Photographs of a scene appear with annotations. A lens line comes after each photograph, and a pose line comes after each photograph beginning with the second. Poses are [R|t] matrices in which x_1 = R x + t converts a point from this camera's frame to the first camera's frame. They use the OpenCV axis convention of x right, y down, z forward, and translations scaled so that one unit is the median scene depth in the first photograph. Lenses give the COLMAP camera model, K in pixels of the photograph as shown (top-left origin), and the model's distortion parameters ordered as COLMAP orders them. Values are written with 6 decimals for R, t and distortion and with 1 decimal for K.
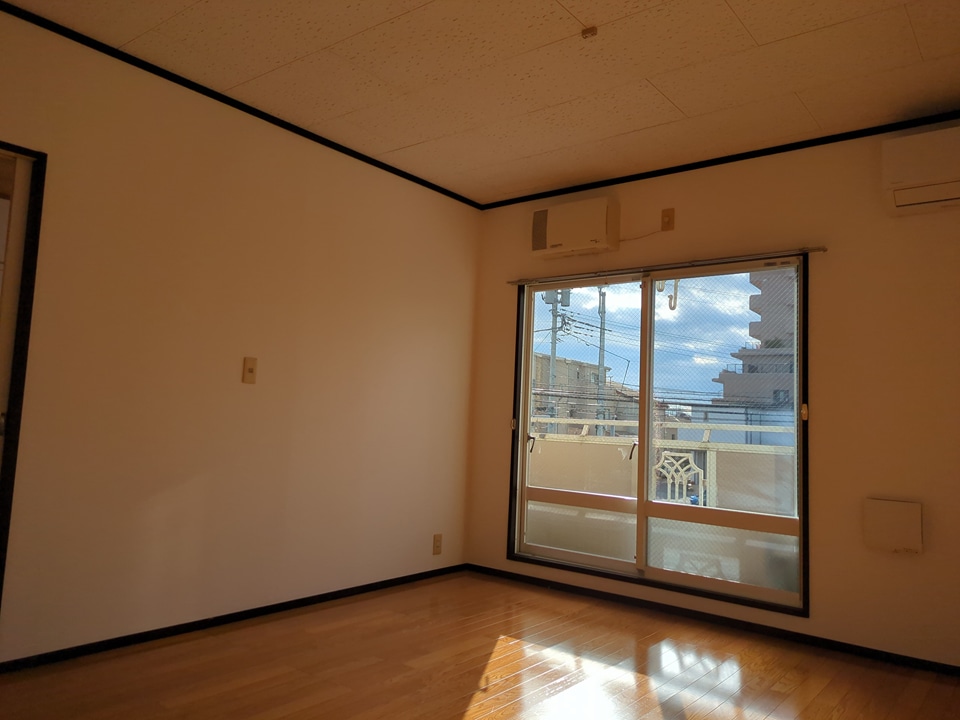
lens RADIAL K [[716.9, 0, 477.5], [0, 716.9, 358.7], [0, 0, 1]] dist [0.031007, -0.014019]
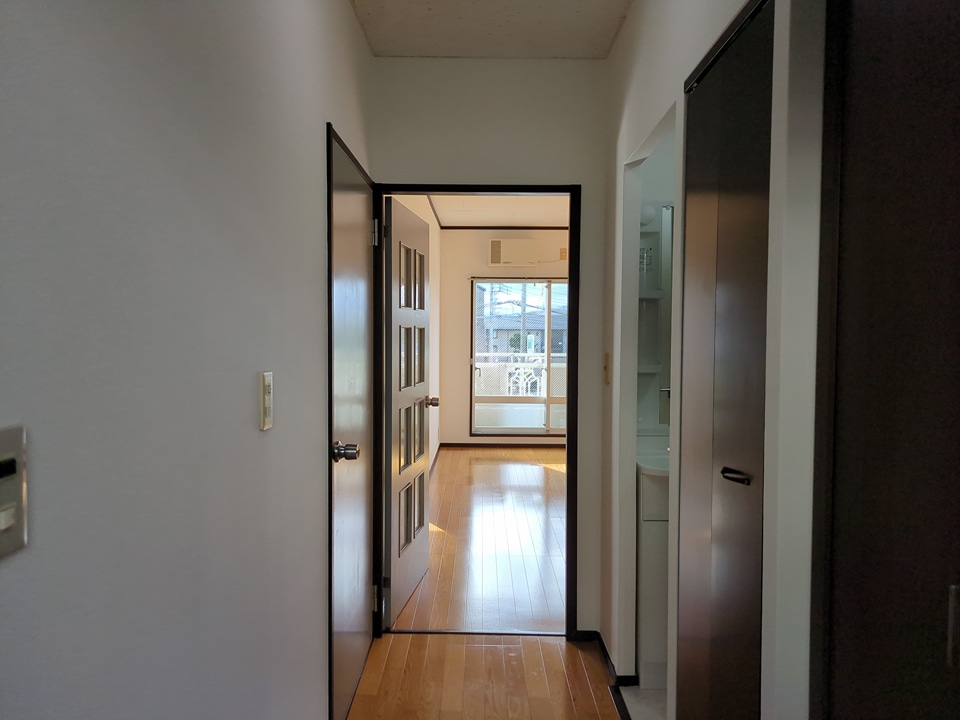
lens RADIAL K [[716.9, 0, 479.7], [0, 716.9, 358.1], [0, 0, 1]] dist [0.031007, -0.014019]
pose [[0.773323, -0.063034, 0.630871, -1.094155], [-0.026006, 0.991054, 0.130900, -0.153225], [-0.633479, -0.117635, 0.764766, -0.364090]]
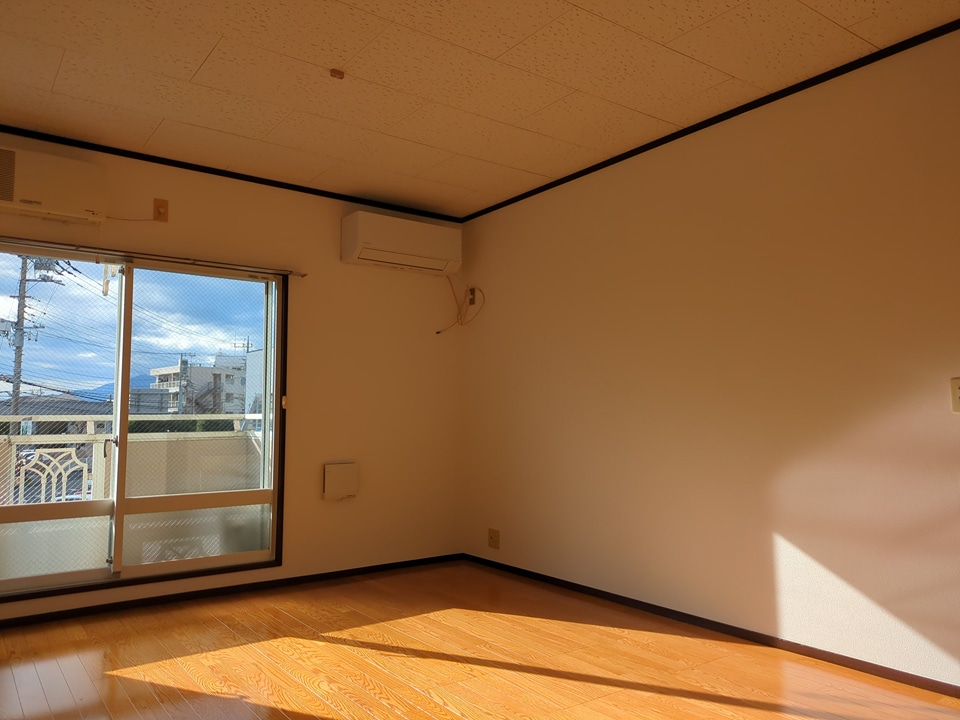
lens RADIAL K [[716.9, 0, 478.5], [0, 716.9, 357.0], [0, 0, 1]] dist [0.031007, -0.014019]
pose [[0.246518, 0.040247, 0.968302, -0.546679], [-0.065649, 0.997536, -0.024749, 0.003625], [-0.966912, -0.057467, 0.248553, 0.299194]]
